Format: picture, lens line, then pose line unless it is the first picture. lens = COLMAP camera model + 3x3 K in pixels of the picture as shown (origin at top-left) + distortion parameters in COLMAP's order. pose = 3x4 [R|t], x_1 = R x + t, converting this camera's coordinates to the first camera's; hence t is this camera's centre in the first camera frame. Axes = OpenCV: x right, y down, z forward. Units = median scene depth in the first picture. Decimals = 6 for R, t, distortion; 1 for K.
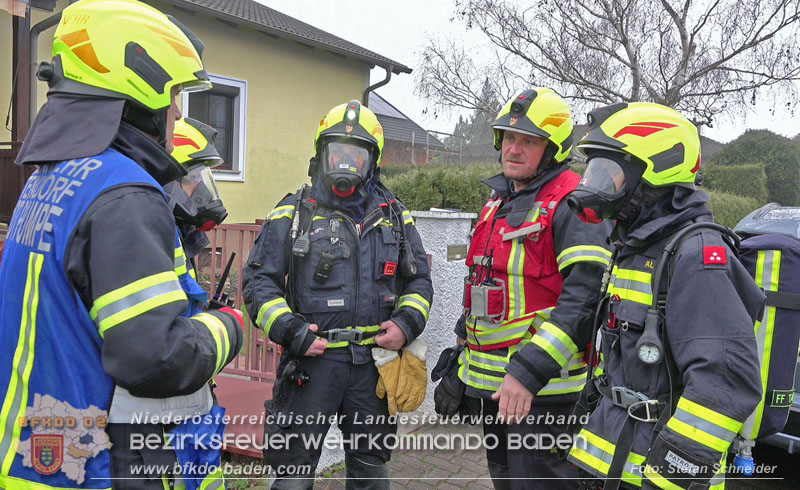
lens RADIAL K [[630.3, 0, 370.8], [0, 630.3, 228.6], [0, 0, 1]] dist [-0.017618, 0.001921]
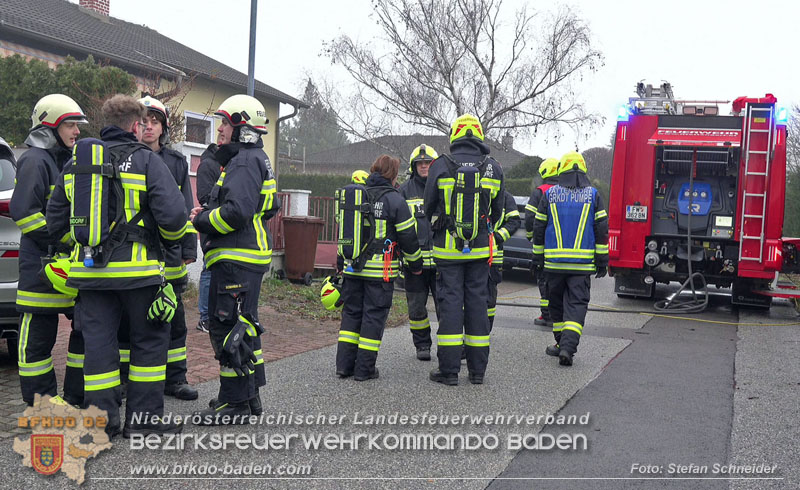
lens RADIAL K [[1094.5, 0, 399.6], [0, 1094.5, 243.2], [0, 0, 1]] dist [-0.028111, 0.000000]
pose [[0.940556, -0.006909, 0.339567, -0.549188], [0.014936, 0.999667, -0.021031, 0.098737], [-0.339309, 0.024853, 0.940347, -1.280268]]
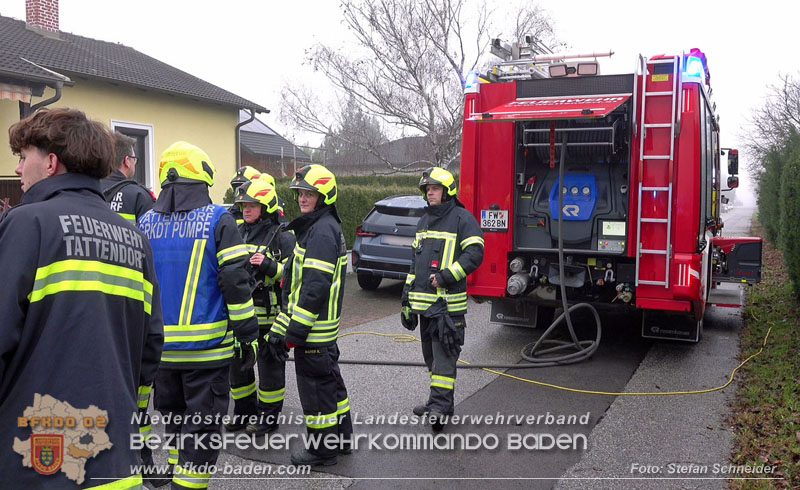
lens RADIAL K [[805.6, 0, 402.4], [0, 805.6, 242.9], [0, 0, 1]] dist [-0.020515, 0.000000]
pose [[0.974884, -0.047701, 0.217545, -0.049601], [0.048767, 0.998810, 0.000471, 0.053259], [-0.217308, 0.010150, 0.976050, -0.789602]]
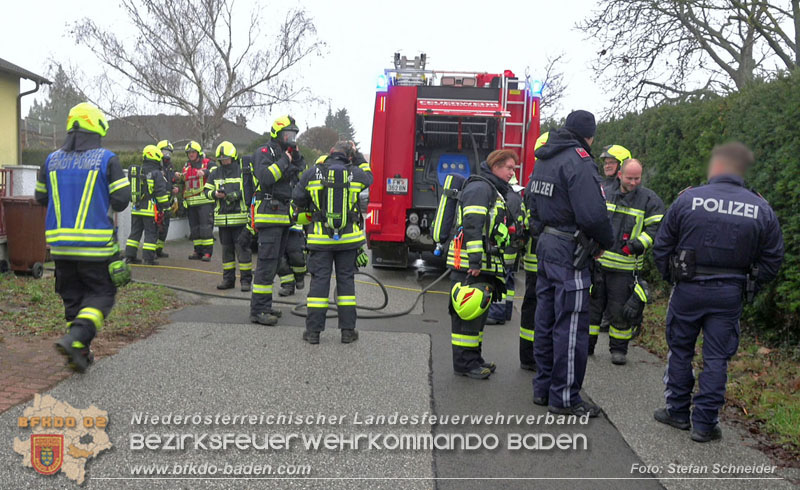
lens RADIAL K [[805.6, 0, 402.5], [0, 805.6, 245.5], [0, 0, 1]] dist [-0.020515, 0.000000]
pose [[0.795180, -0.059195, 0.603478, -0.407541], [0.041872, 0.998208, 0.042740, 0.068564], [-0.604926, -0.008717, 0.796234, -0.897929]]
